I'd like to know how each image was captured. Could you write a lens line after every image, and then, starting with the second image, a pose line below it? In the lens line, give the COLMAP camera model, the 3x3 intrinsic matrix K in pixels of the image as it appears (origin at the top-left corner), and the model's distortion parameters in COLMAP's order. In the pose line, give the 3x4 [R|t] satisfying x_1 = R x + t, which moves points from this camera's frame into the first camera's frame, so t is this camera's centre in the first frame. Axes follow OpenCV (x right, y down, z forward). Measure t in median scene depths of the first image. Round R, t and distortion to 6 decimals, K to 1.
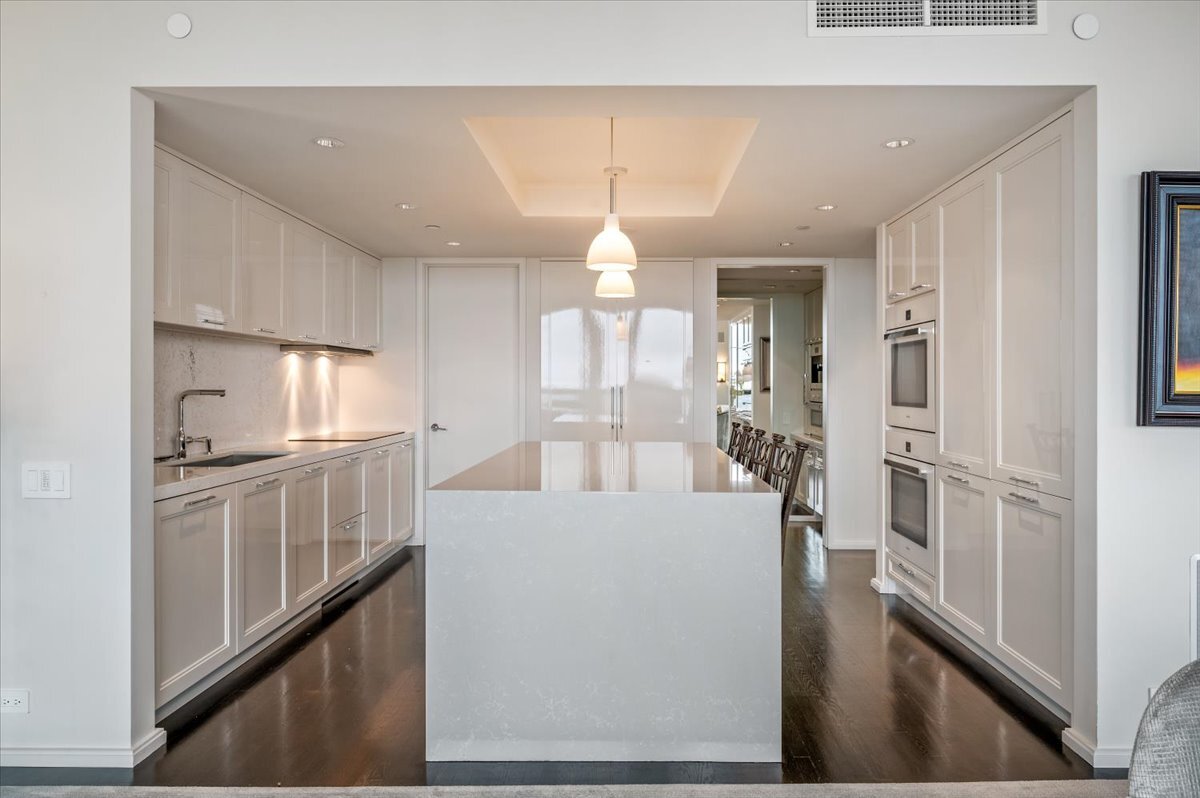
lens RADIAL K [[804.5, 0, 597.9], [0, 804.5, 392.2], [0, 0, 1]] dist [0.004940, 0.000823]
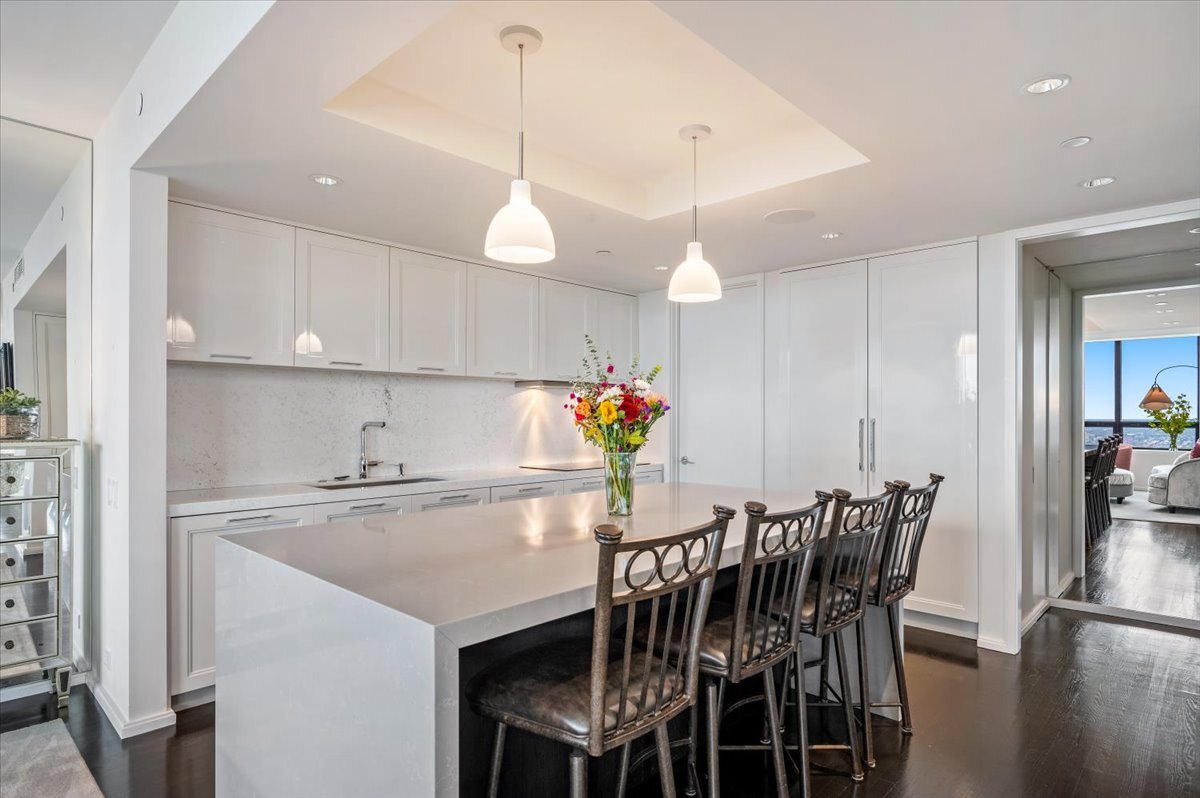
lens RADIAL K [[652.5, 0, 561.8], [0, 652.5, 415.5], [0, 0, 1]] dist [0.004796, 0.003075]
pose [[0.720468, -0.001111, -0.693487, 0.248611], [-0.005546, 0.999958, -0.007364, -0.004359], [0.693466, 0.009151, 0.720431, 0.336259]]
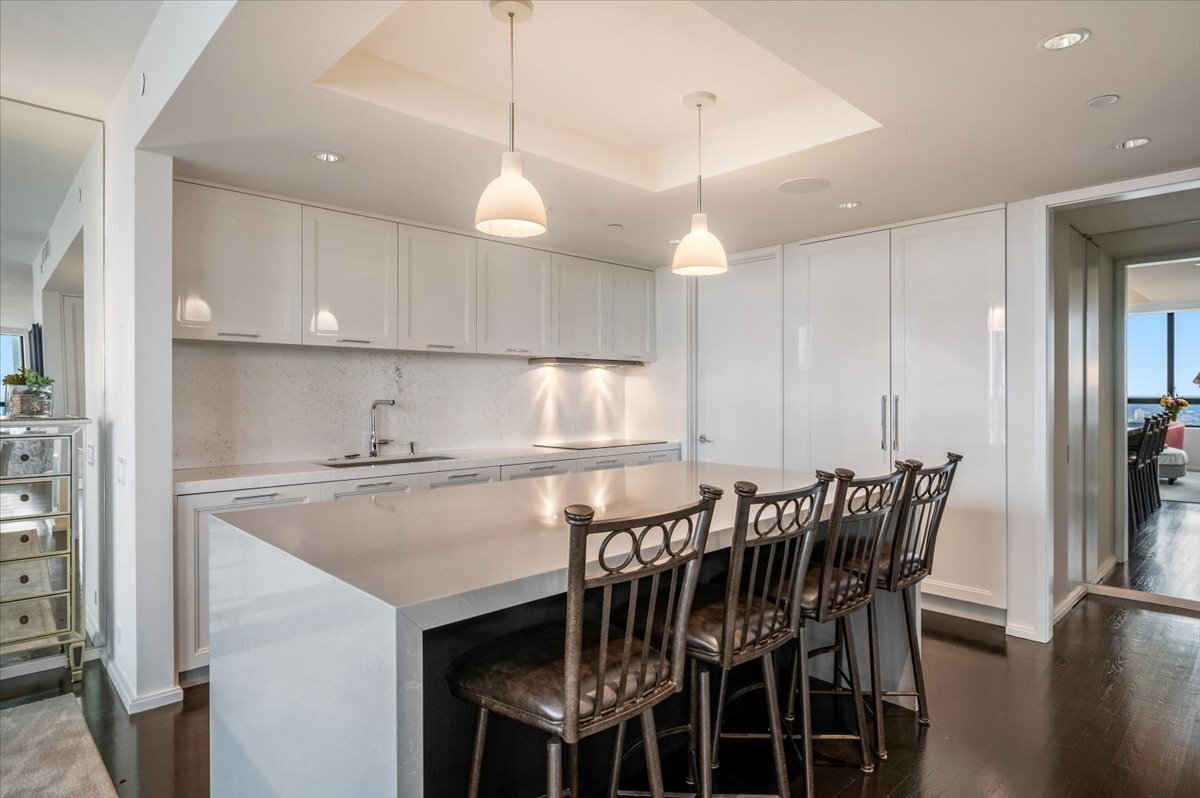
lens RADIAL K [[652.5, 0, 599.5], [0, 652.5, 397.1], [0, 0, 1]] dist [0.004796, 0.003075]
pose [[0.688562, 0.000043, -0.725178, 0.278757], [-0.003255, 0.999990, -0.003031, -0.003288], [0.725171, 0.004448, 0.688555, 0.384641]]
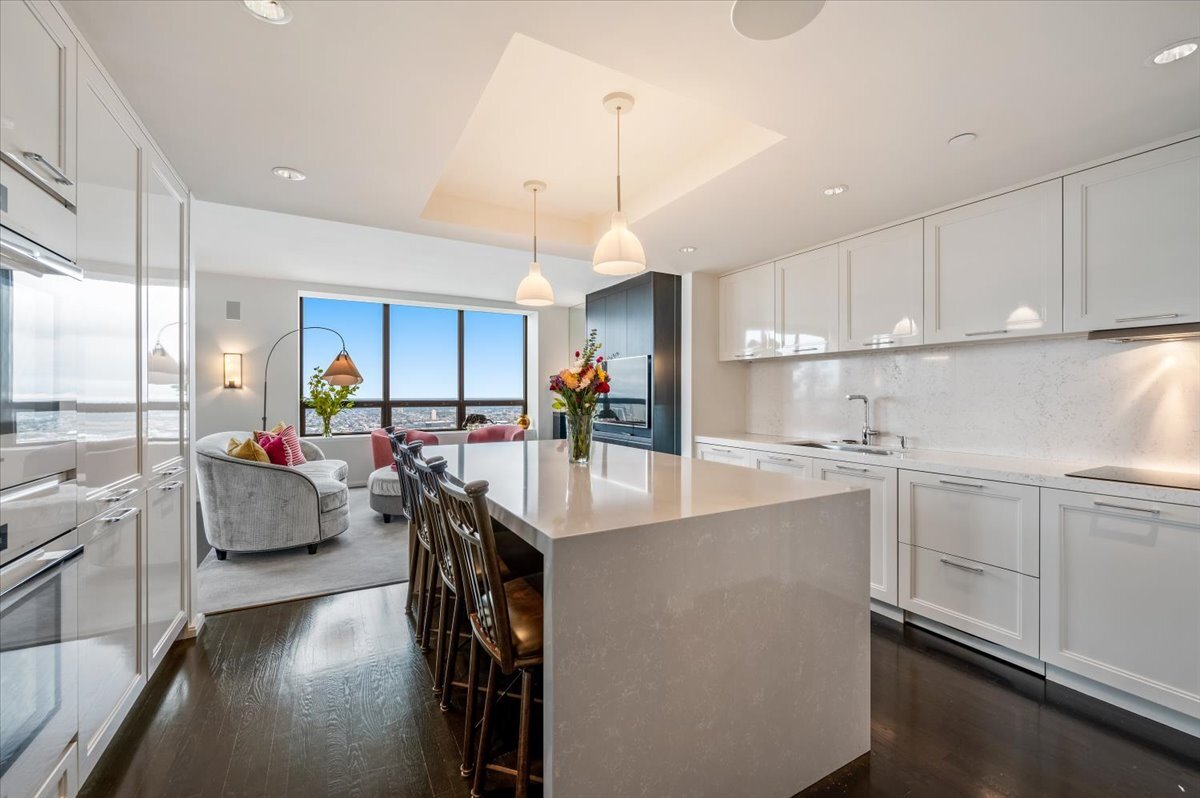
lens RADIAL K [[487.3, 0, 603.0], [0, 487.3, 393.5], [0, 0, 1]] dist [0.003923, 0.000385]
pose [[-0.857650, -0.005862, -0.514200, 0.197489], [-0.008983, 0.999953, 0.003583, -0.003218], [0.514155, 0.007692, -0.857663, 0.990383]]
